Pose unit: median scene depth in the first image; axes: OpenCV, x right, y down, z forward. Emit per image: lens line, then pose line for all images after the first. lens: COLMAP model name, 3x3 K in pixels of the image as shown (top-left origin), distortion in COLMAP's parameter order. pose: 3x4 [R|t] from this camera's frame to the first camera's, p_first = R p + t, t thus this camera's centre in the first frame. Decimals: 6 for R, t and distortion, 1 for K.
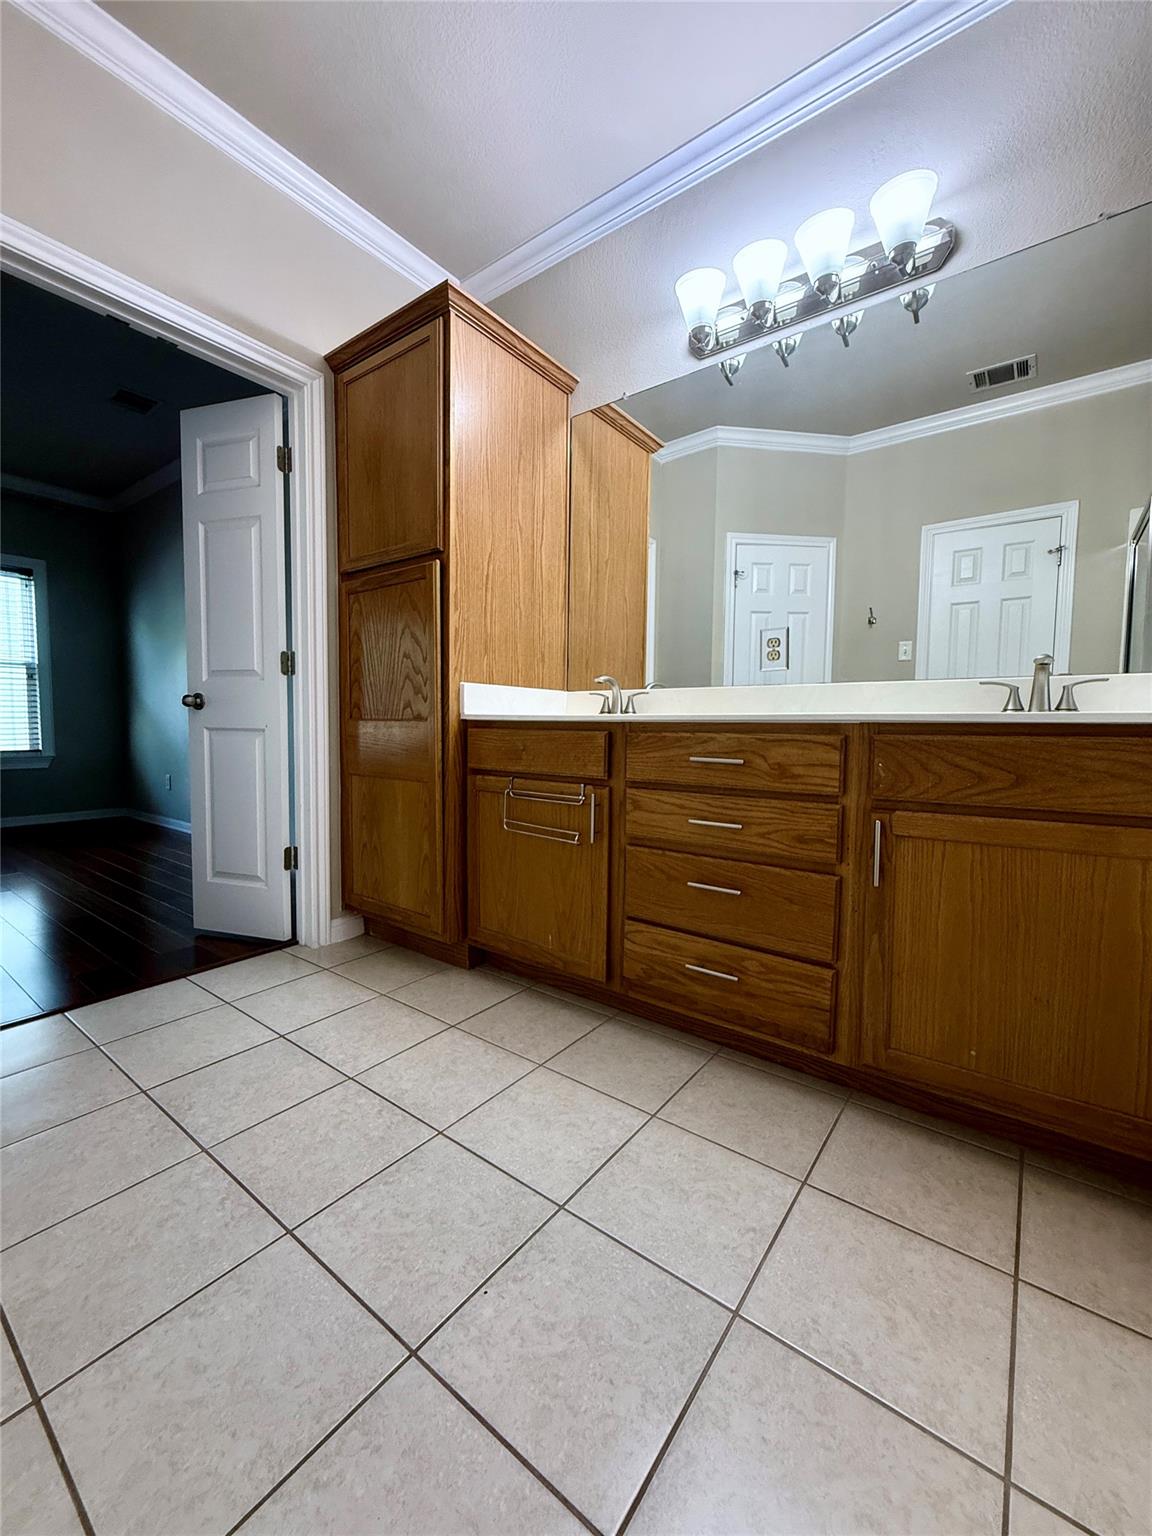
lens RADIAL K [[614.4, 0, 575.1], [0, 614.4, 765.0], [0, 0, 1]] dist [0.001353, 0.000268]
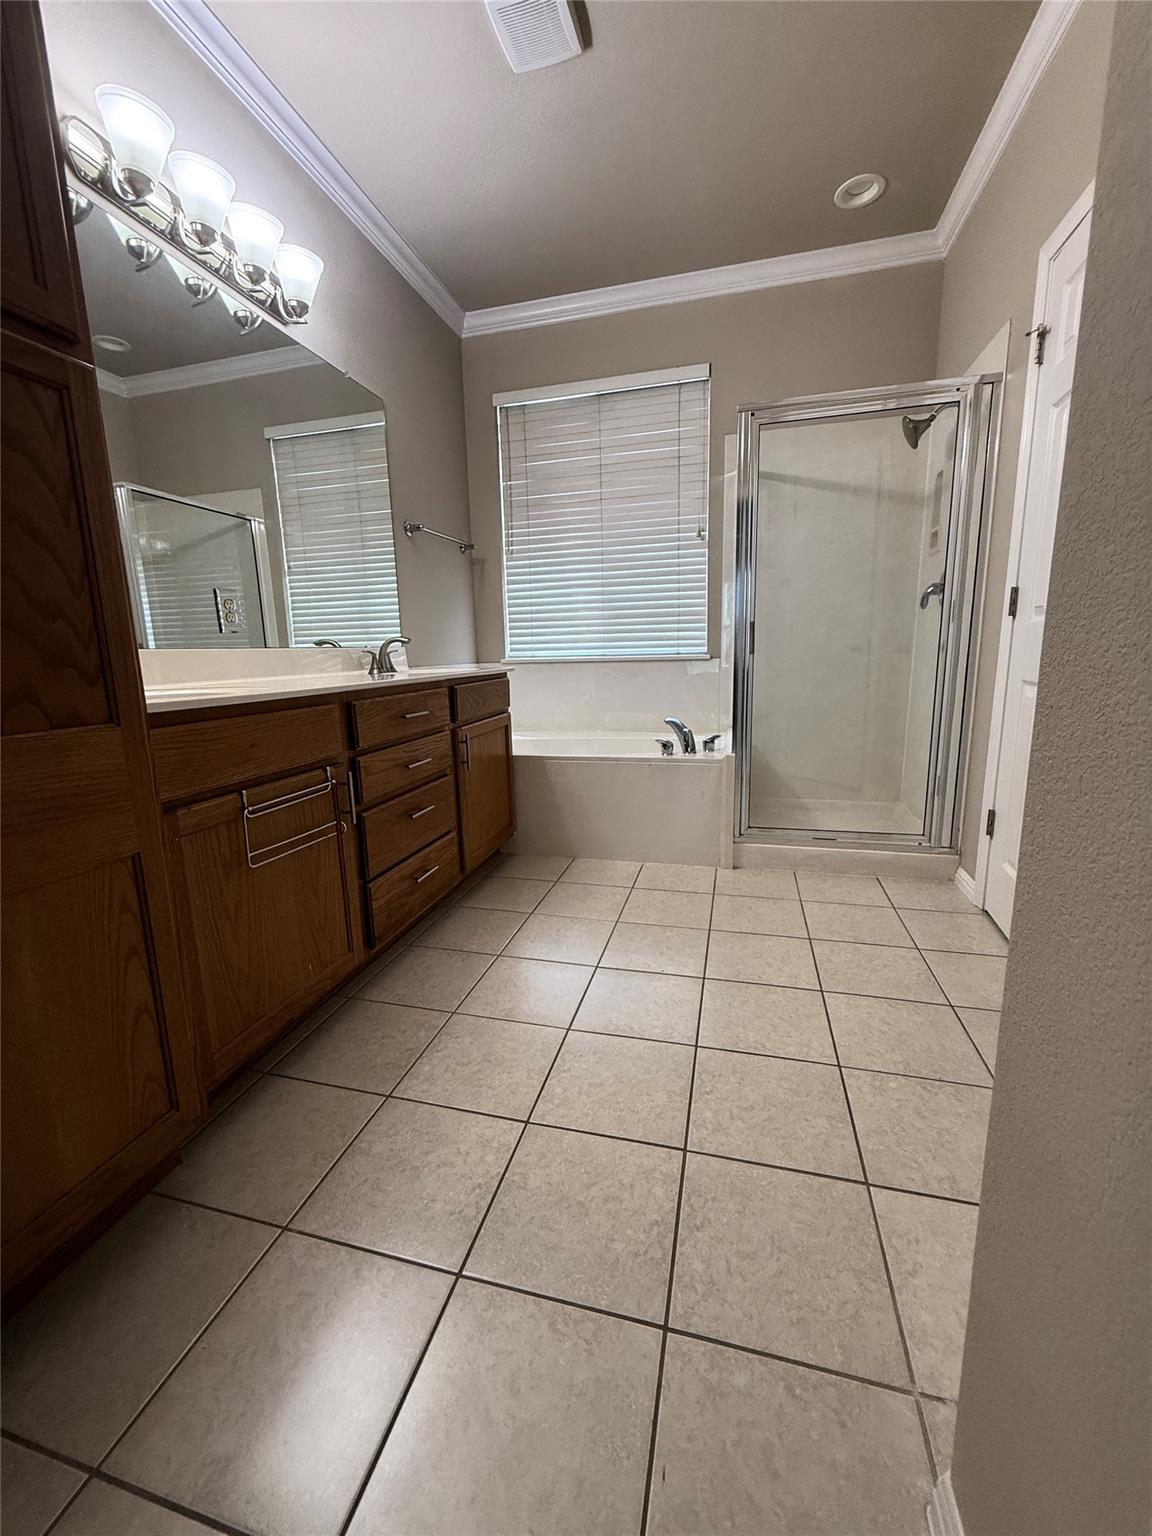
lens RADIAL K [[614.4, 0, 575.1], [0, 614.4, 765.0], [0, 0, 1]] dist [0.001353, 0.000268]
pose [[-0.378306, -0.174431, 0.909098, -1.095621], [0.079461, 0.972341, 0.219632, -0.162494], [-0.922264, 0.155326, -0.353982, 1.174392]]
